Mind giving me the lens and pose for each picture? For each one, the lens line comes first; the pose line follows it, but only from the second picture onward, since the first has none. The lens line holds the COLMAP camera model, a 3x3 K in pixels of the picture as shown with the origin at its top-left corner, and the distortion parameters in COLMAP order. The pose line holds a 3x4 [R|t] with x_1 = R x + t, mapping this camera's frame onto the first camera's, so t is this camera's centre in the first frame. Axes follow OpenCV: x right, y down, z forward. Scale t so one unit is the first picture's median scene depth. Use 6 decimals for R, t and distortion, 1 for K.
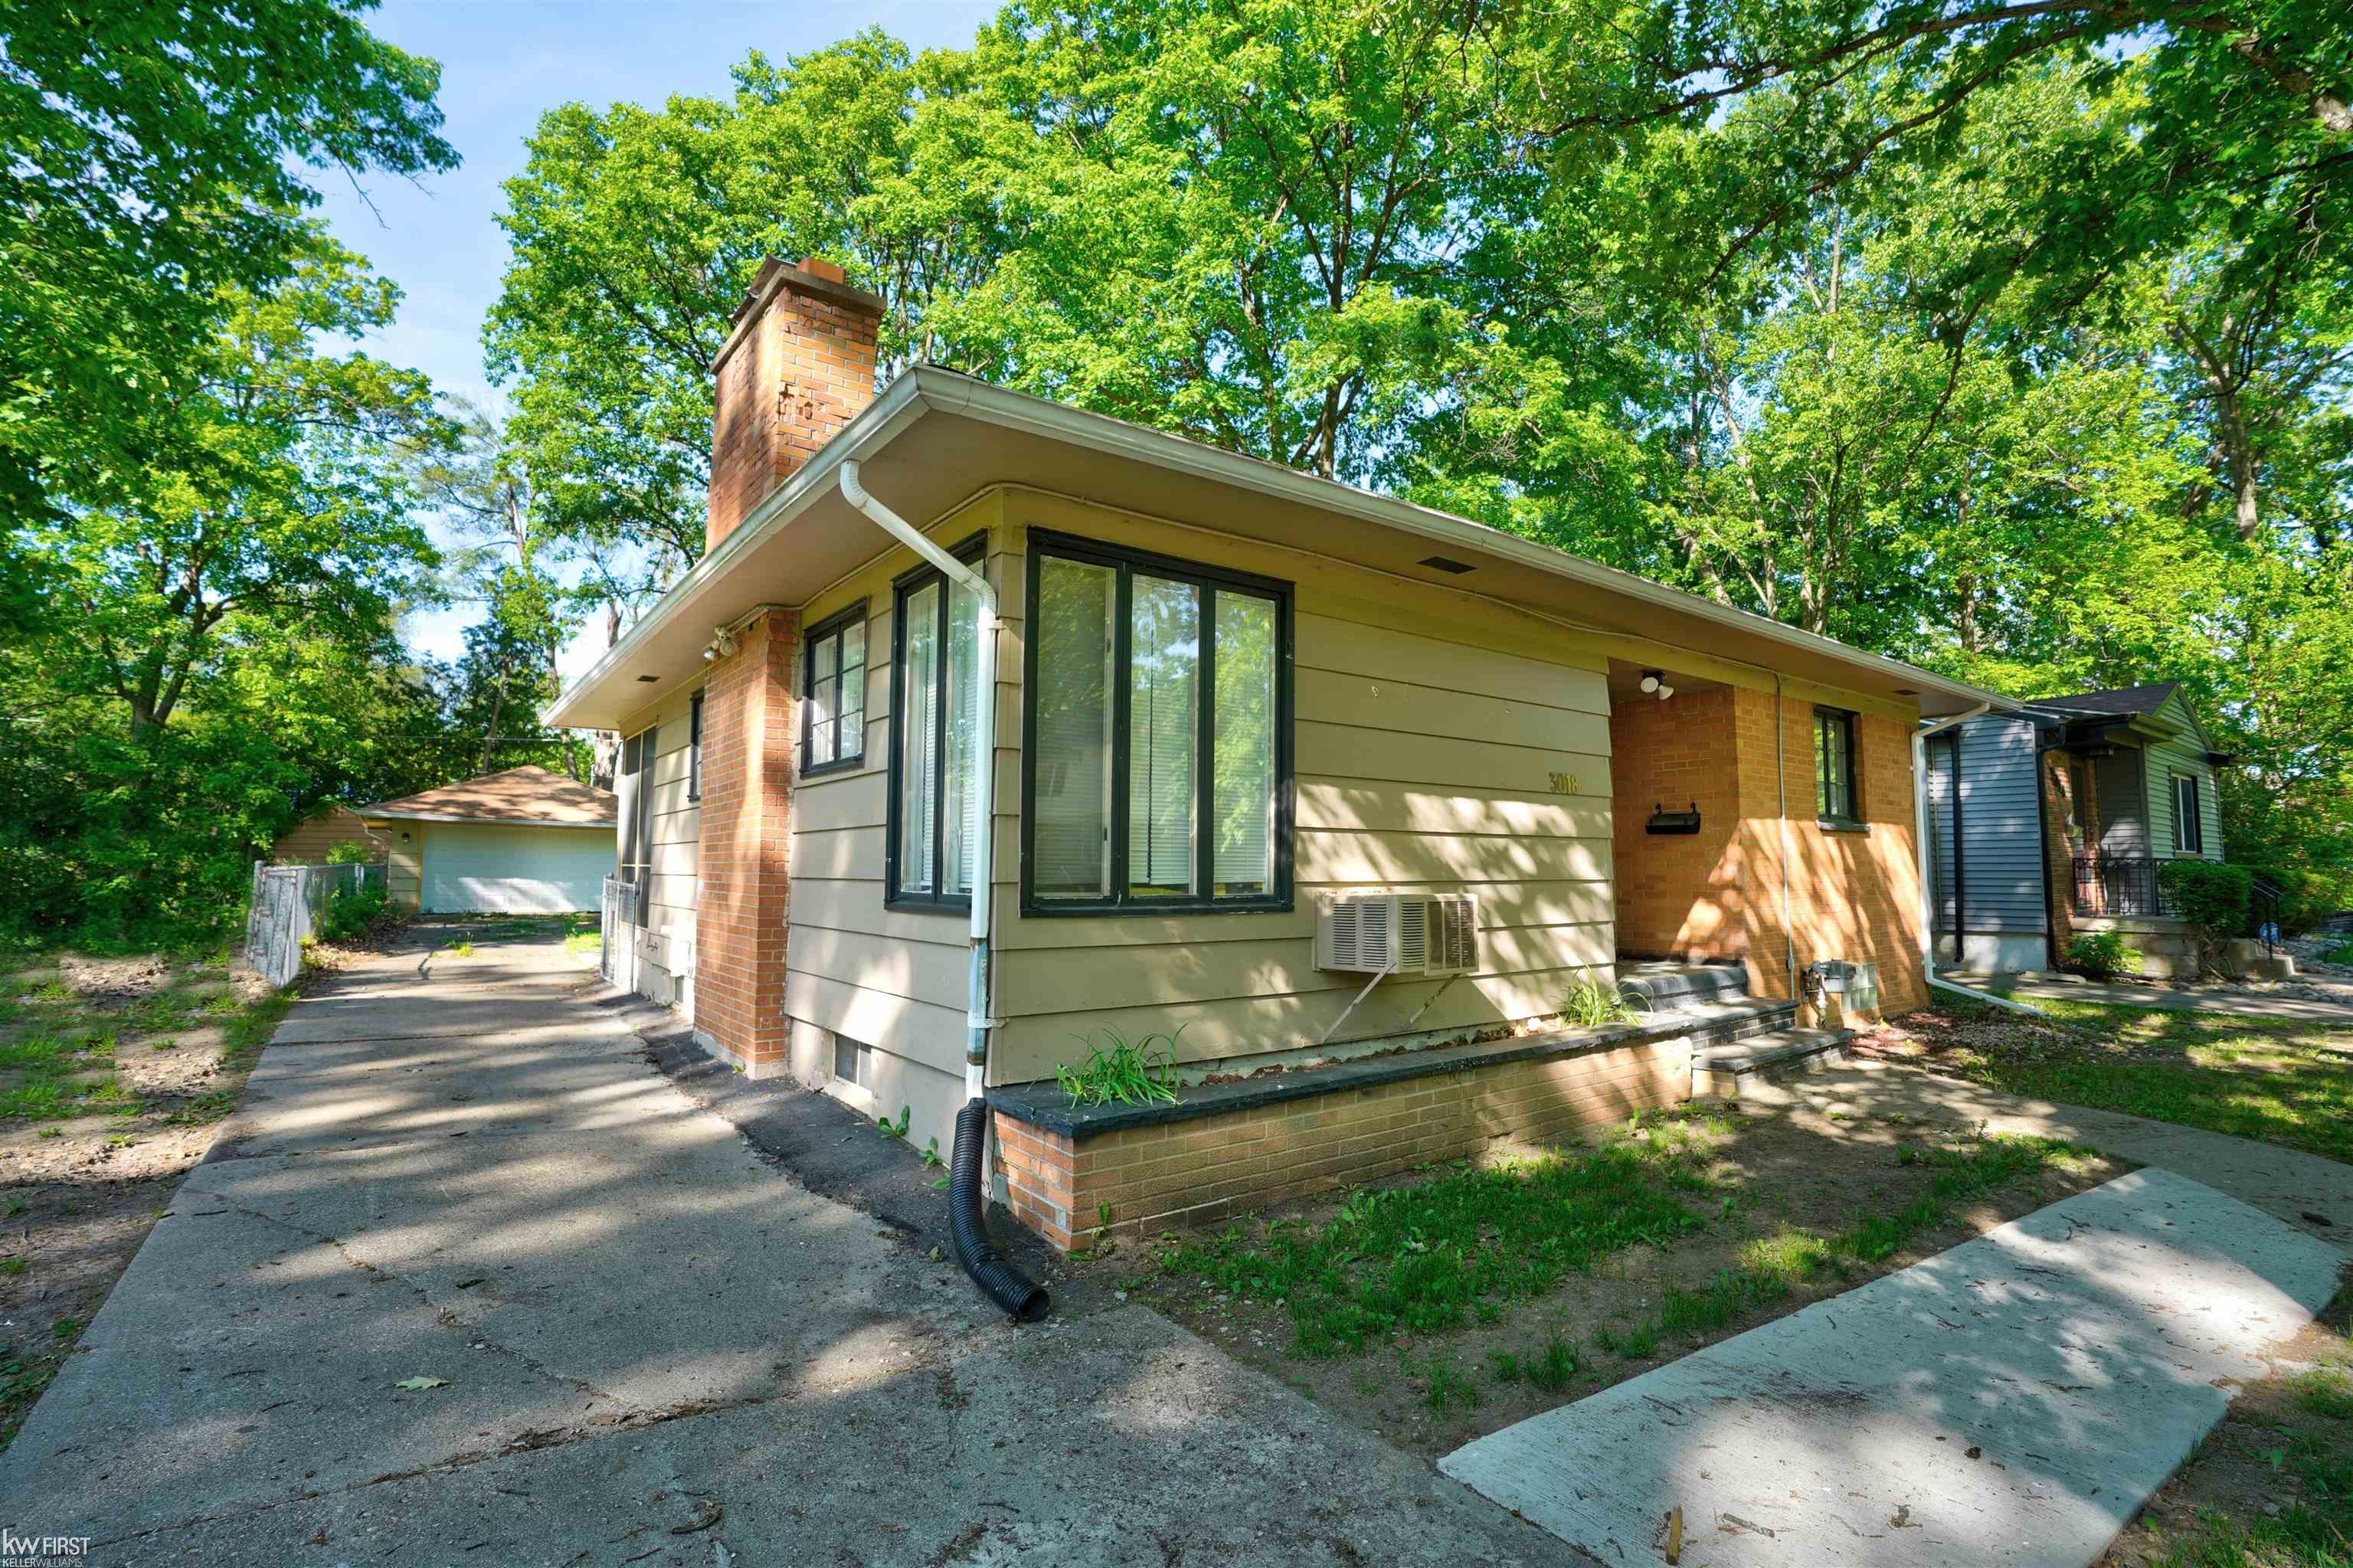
lens RADIAL K [[1076.2, 0, 1176.5], [0, 1076.2, 784.0], [0, 0, 1]] dist [-0.069208, 0.025747]
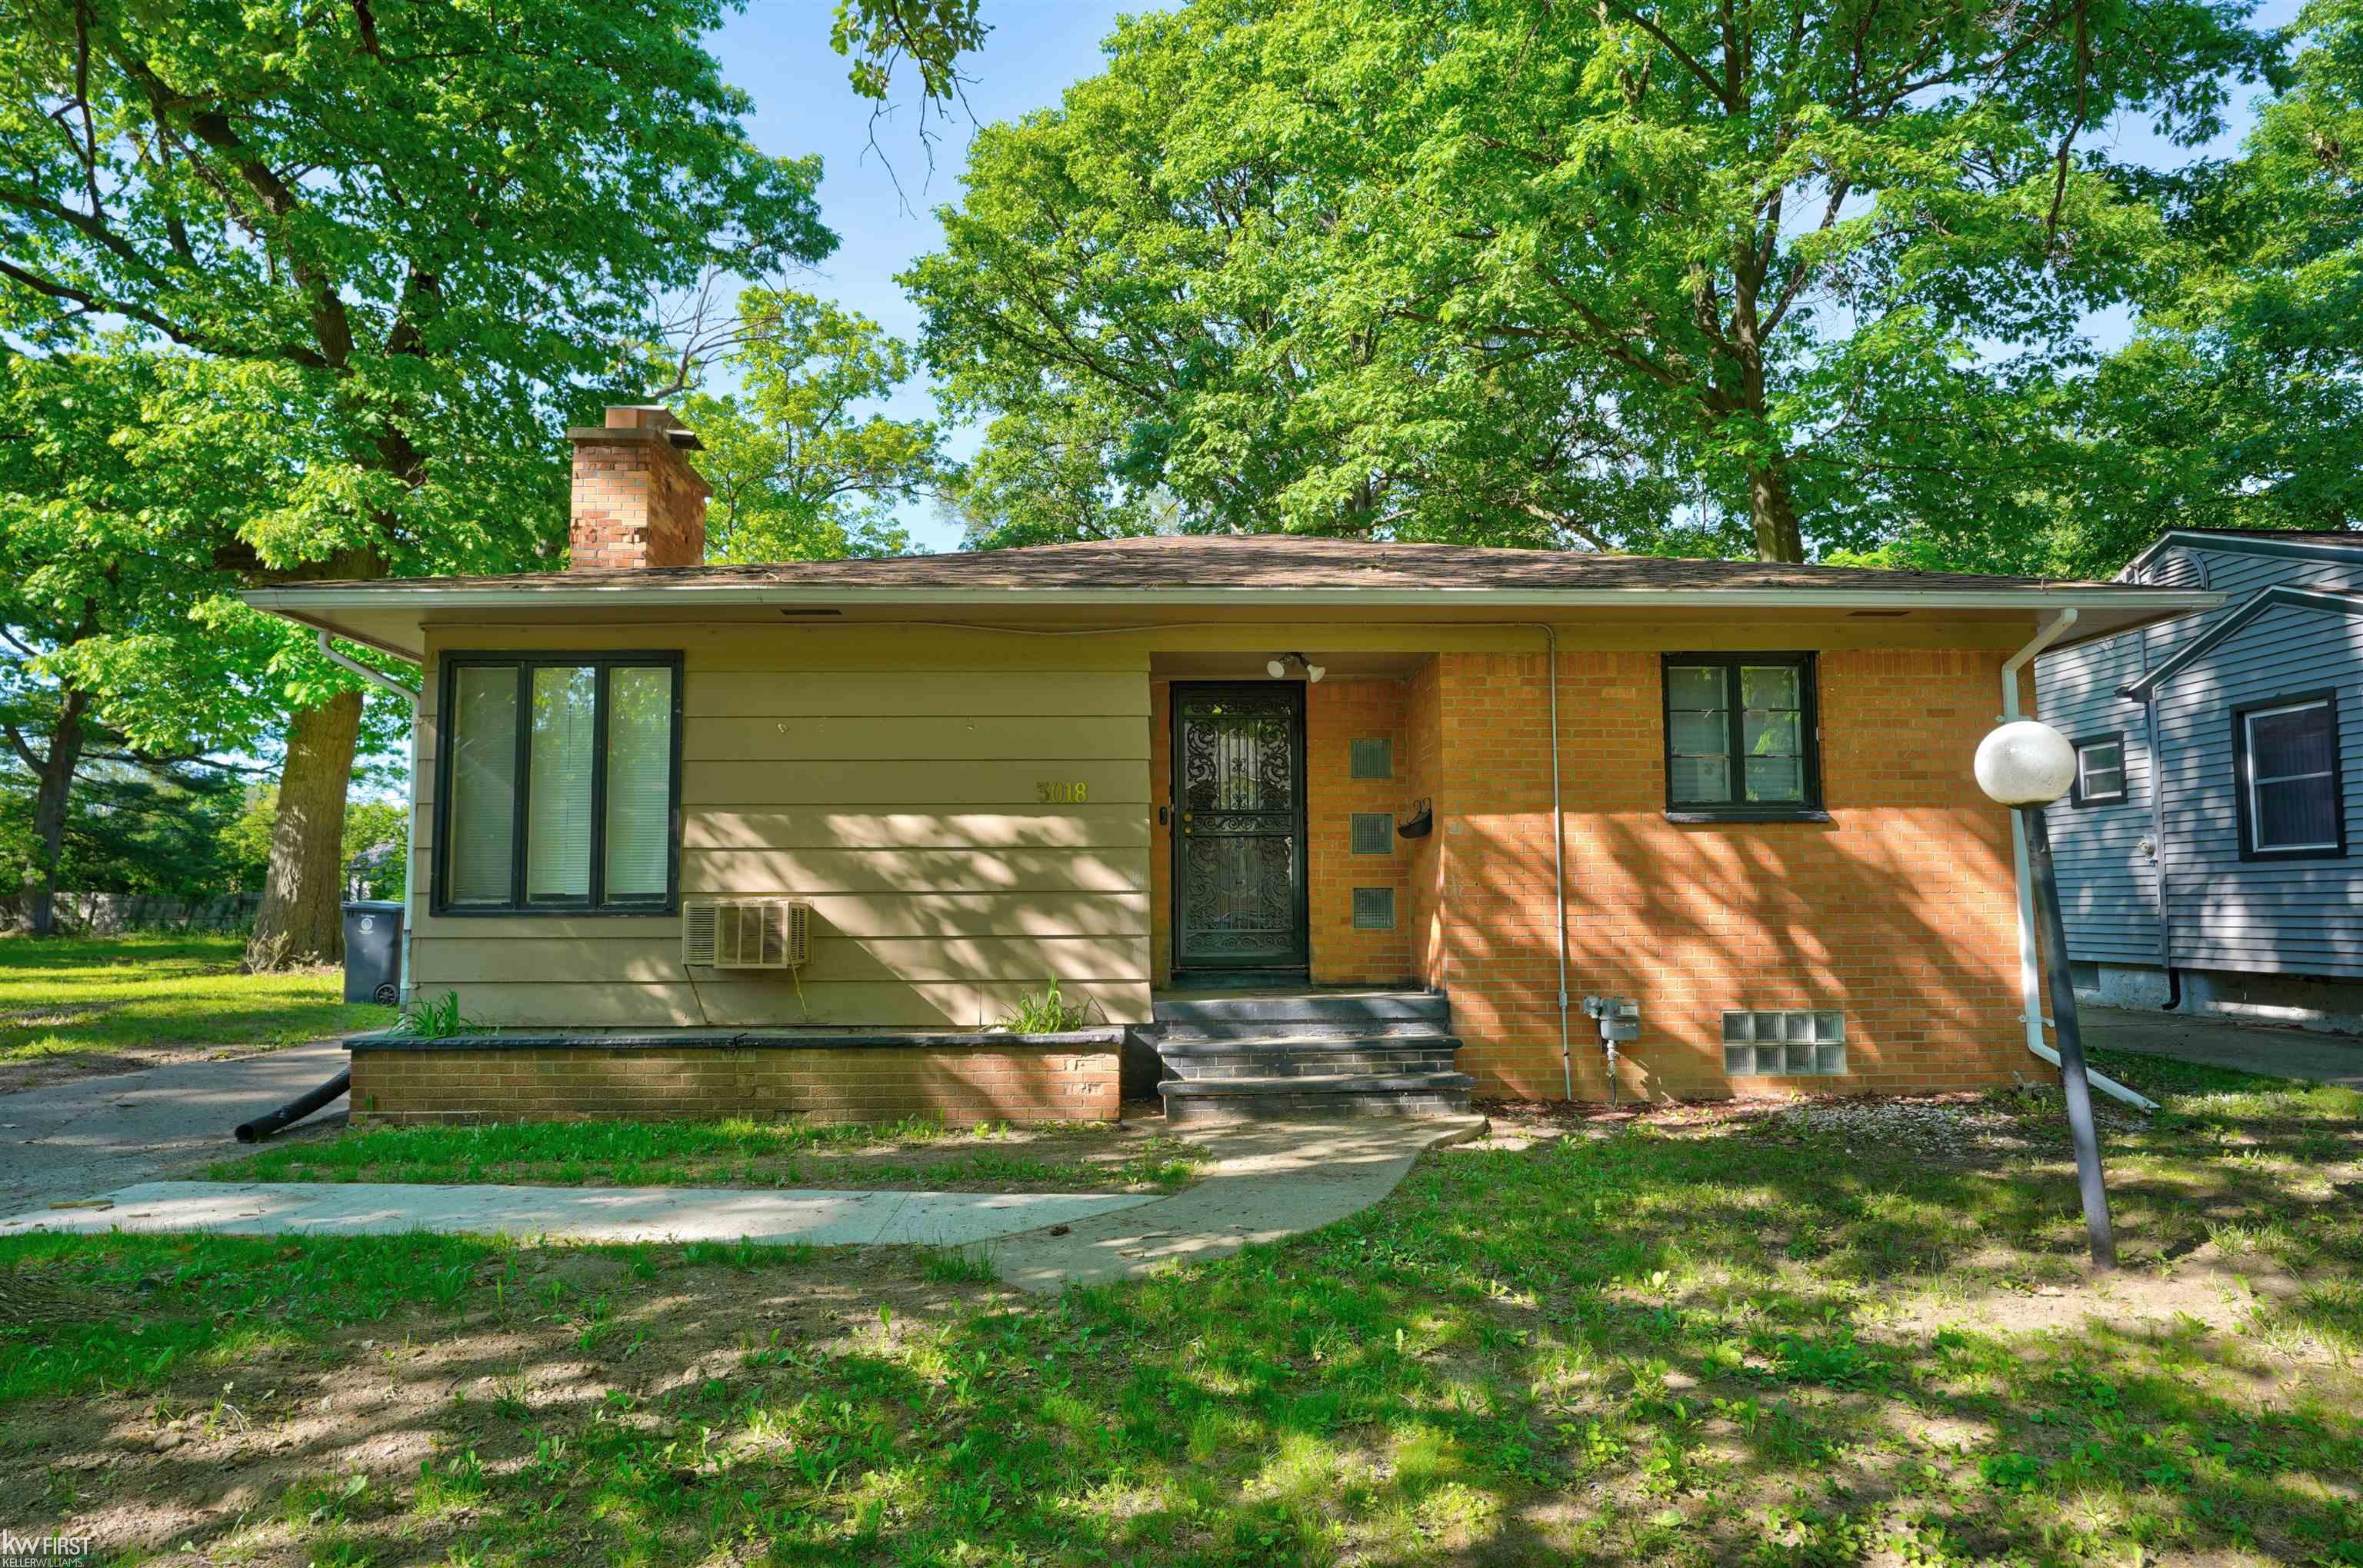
lens RADIAL K [[1411.0, 0, 1179.3], [0, 1411.0, 791.6], [0, 0, 1]] dist [-0.039113, 0.028610]
pose [[0.819936, -0.054724, -0.569834, 0.295902], [0.054047, 0.998374, -0.018110, 0.006988], [0.569899, -0.015949, 0.821560, -0.000824]]
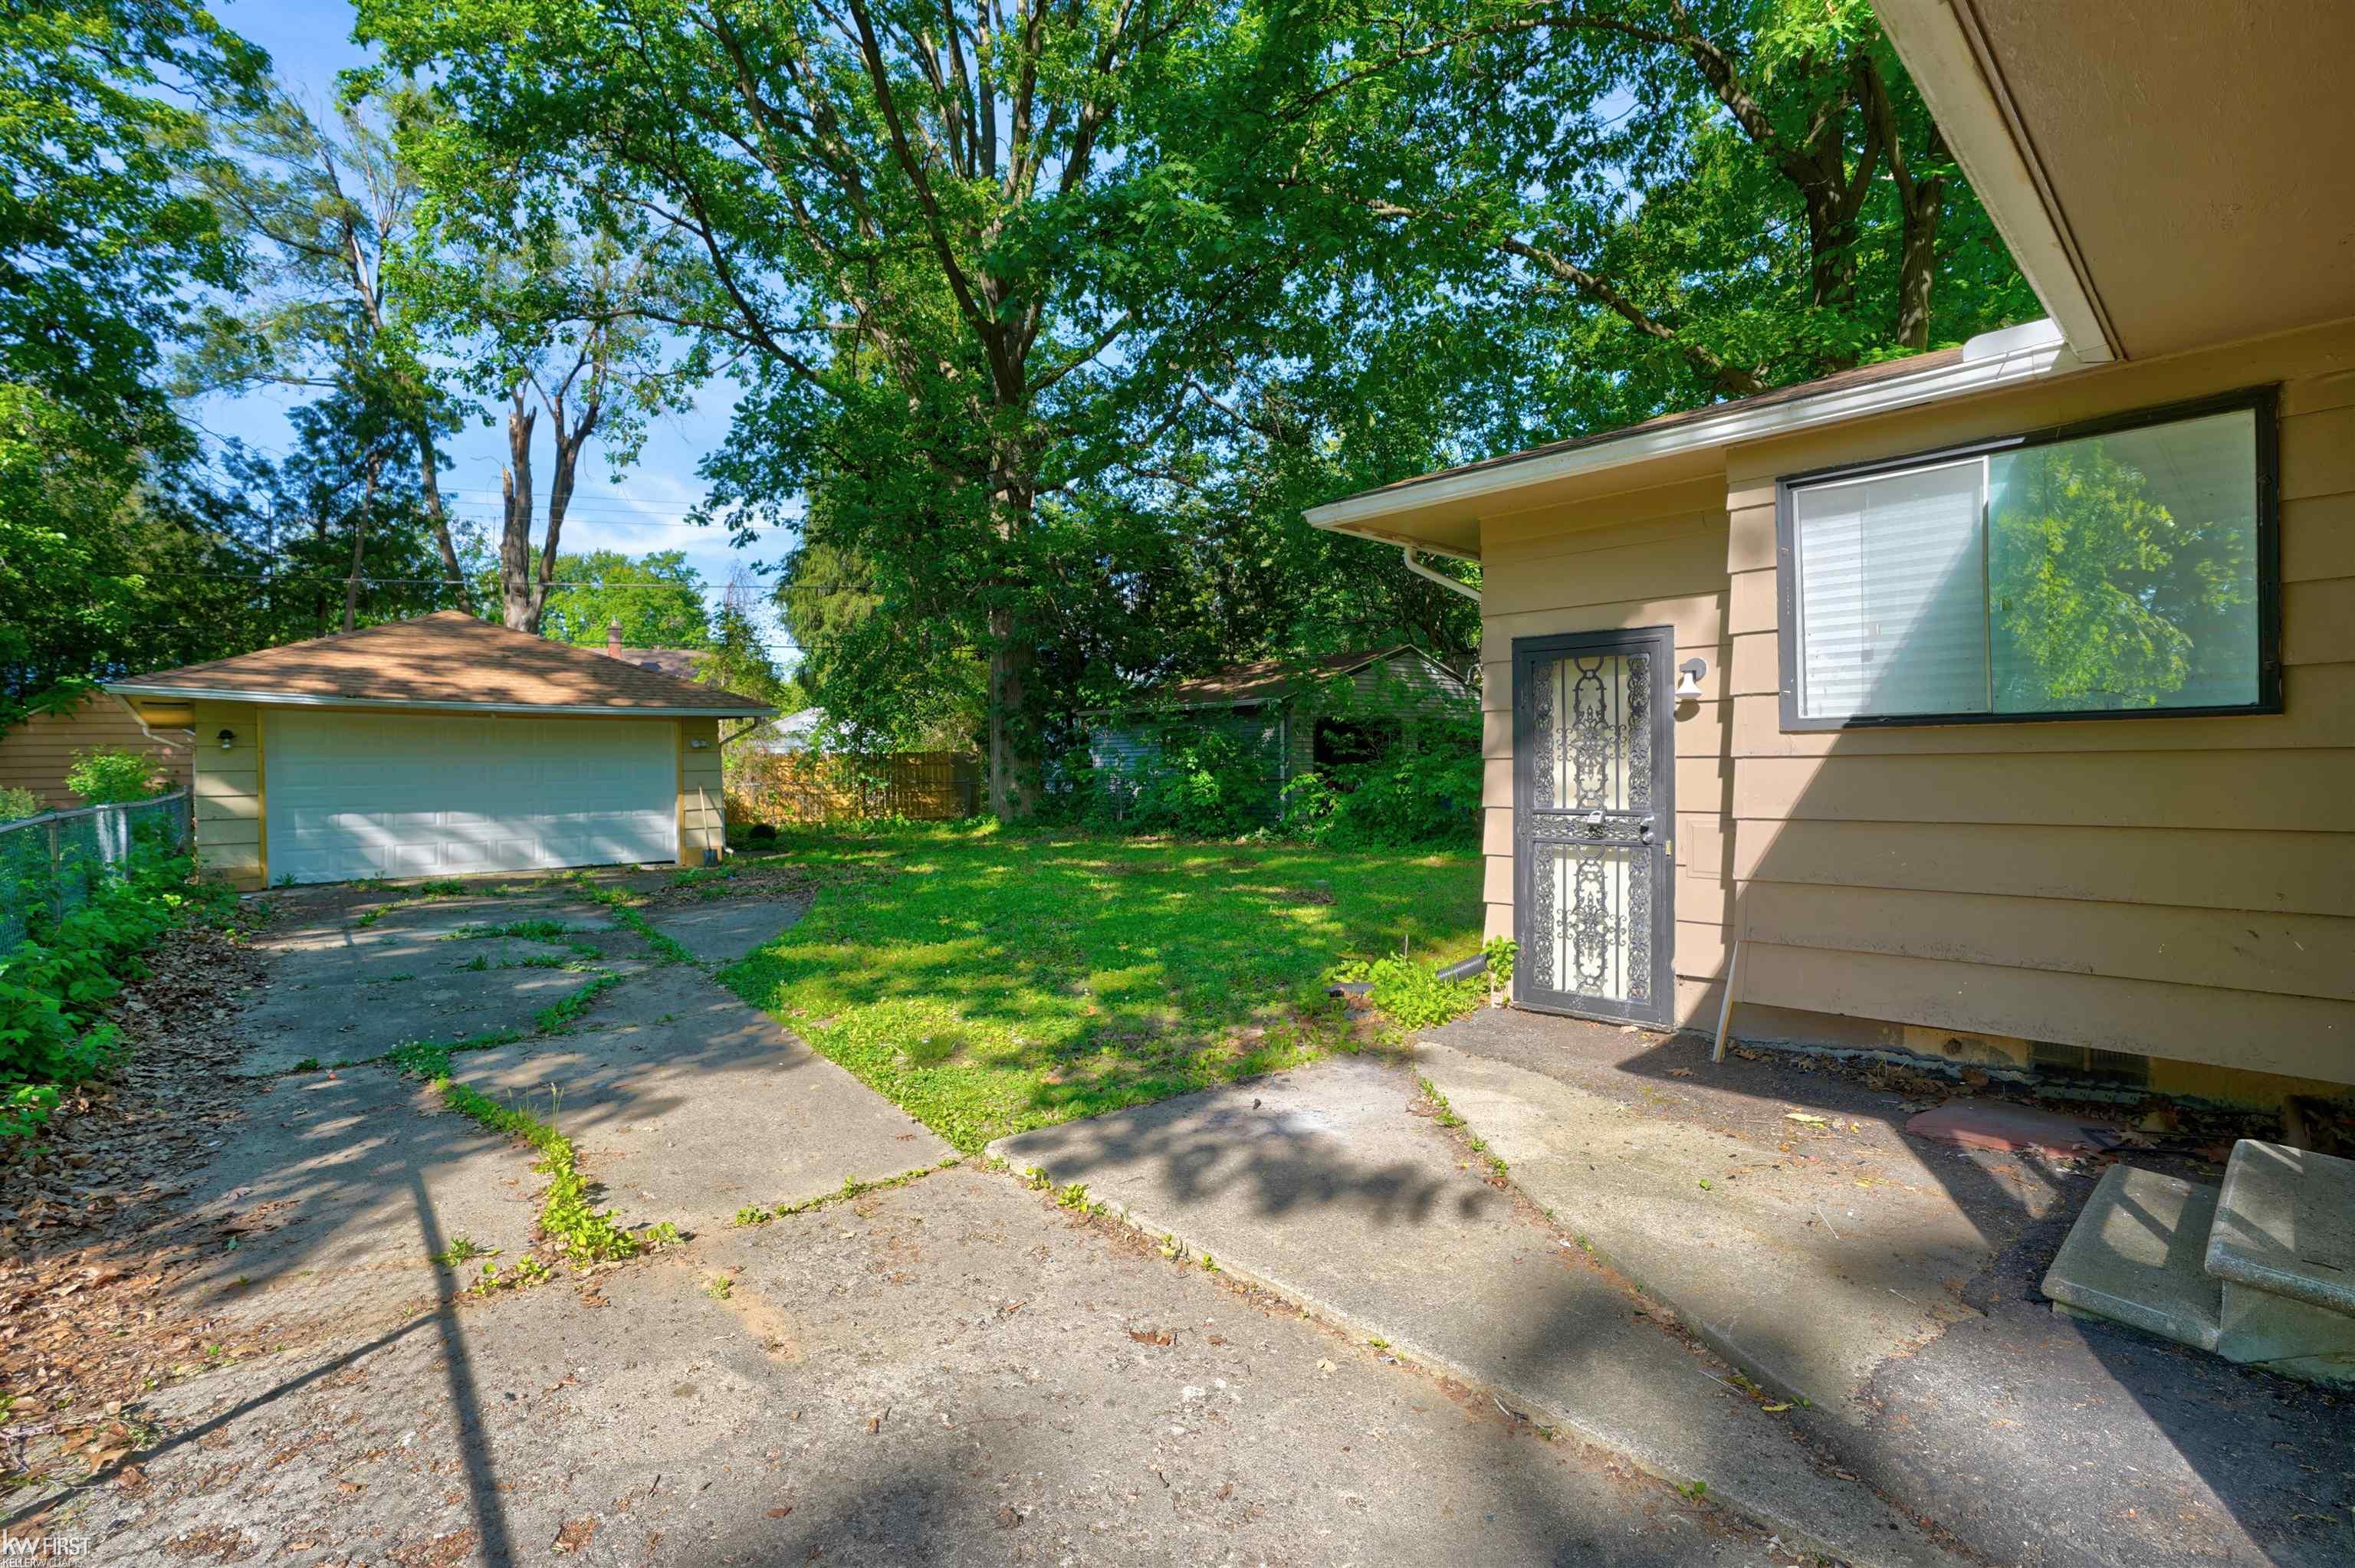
lens RADIAL K [[1070.6, 0, 1164.0], [0, 1070.6, 742.1], [0, 0, 1]] dist [-0.009679, -0.000358]
pose [[0.995936, -0.023892, 0.086839, -0.277860], [0.017407, 0.997056, 0.074681, 0.018174], [-0.088368, -0.072866, 0.993419, 0.383753]]
